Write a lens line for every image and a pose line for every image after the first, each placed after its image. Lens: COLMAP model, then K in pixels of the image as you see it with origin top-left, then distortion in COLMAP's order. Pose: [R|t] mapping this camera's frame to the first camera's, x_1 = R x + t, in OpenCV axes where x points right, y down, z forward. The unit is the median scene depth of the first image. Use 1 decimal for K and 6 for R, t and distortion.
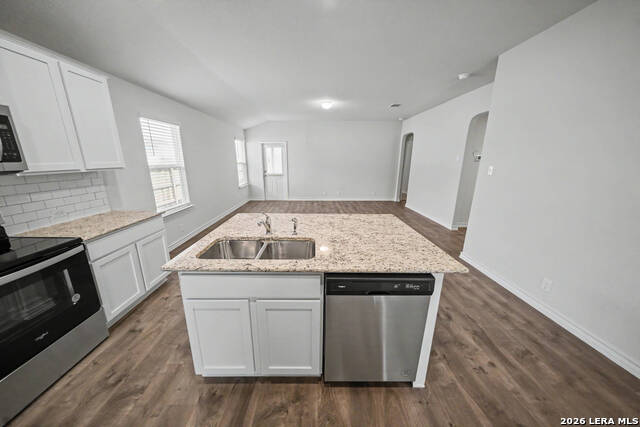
lens RADIAL K [[217.0, 0, 312.8], [0, 217.0, 215.3], [0, 0, 1]] dist [-0.000777, -0.000232]
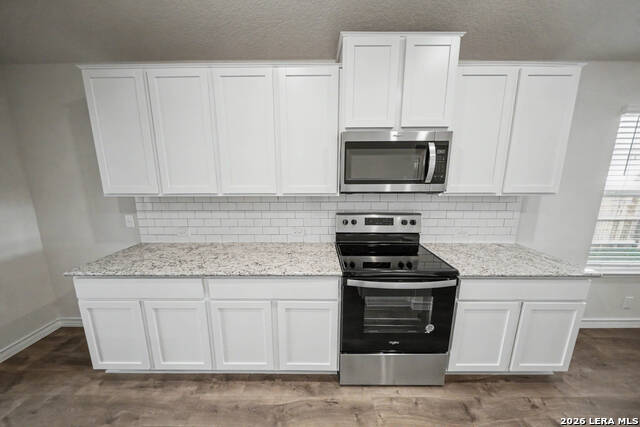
lens RADIAL K [[213.2, 0, 318.5], [0, 213.2, 215.4], [0, 0, 1]] dist [-0.006851, -0.000003]
pose [[-0.001846, 0.183779, -0.982966, -0.167562], [-0.251797, 0.951211, 0.178315, -0.072305], [0.967778, 0.247837, 0.044519, 0.222304]]
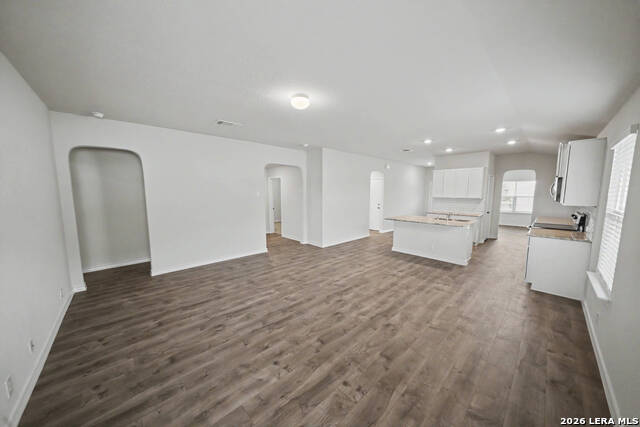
lens RADIAL K [[216.3, 0, 315.1], [0, 216.3, 215.2], [0, 0, 1]] dist [-0.006155, -0.000056]
pose [[-0.678865, -0.081320, 0.729746, -0.705368], [0.183300, 0.943613, 0.275672, -0.706006], [-0.711015, 0.320907, -0.625680, 2.597275]]
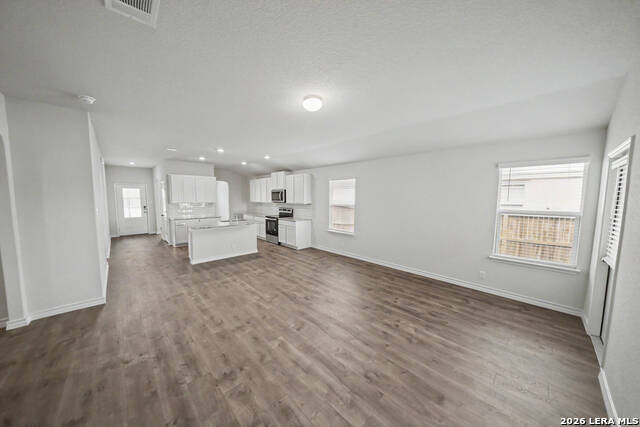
lens RADIAL K [[216.3, 0, 315.1], [0, 216.3, 215.2], [0, 0, 1]] dist [-0.006155, -0.000056]
pose [[-0.729118, 0.051799, -0.682425, 0.790290], [-0.177103, 0.948886, 0.261246, -0.722336], [0.661075, 0.311339, -0.682676, 2.661288]]
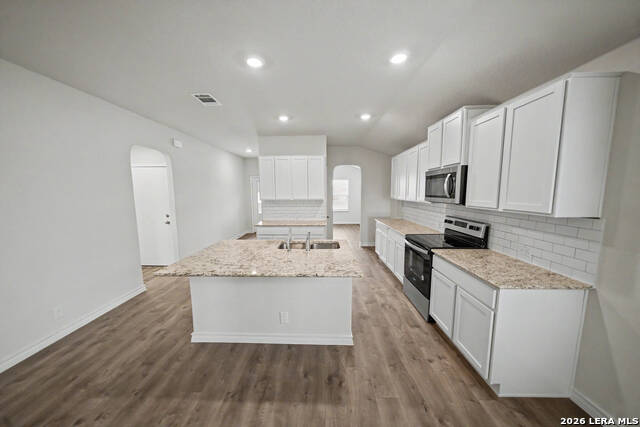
lens RADIAL K [[216.3, 0, 315.1], [0, 216.3, 215.2], [0, 0, 1]] dist [-0.006155, -0.000056]
pose [[-0.999635, 0.001925, 0.026963, -0.184871], [0.011491, 0.933100, 0.359433, -0.395424], [-0.024467, 0.359612, -0.932781, 1.410266]]
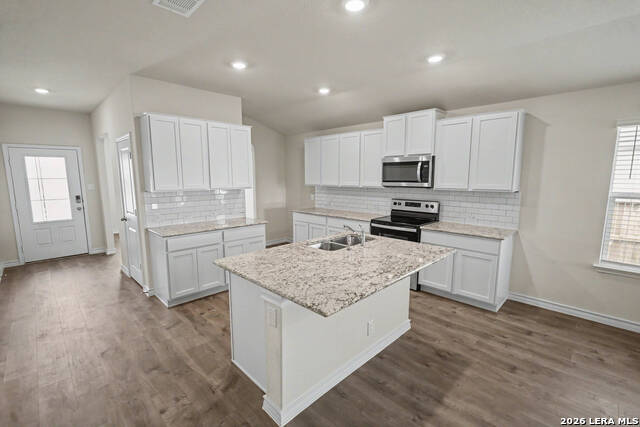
lens RADIAL K [[286.6, 0, 316.2], [0, 286.6, 213.2], [0, 0, 1]] dist [-0.000064, -0.000390]
pose [[-0.706615, 0.090784, -0.701751, 0.676057], [-0.179124, 0.936484, 0.301516, -0.323128], [0.684551, 0.338756, -0.645472, 1.138135]]
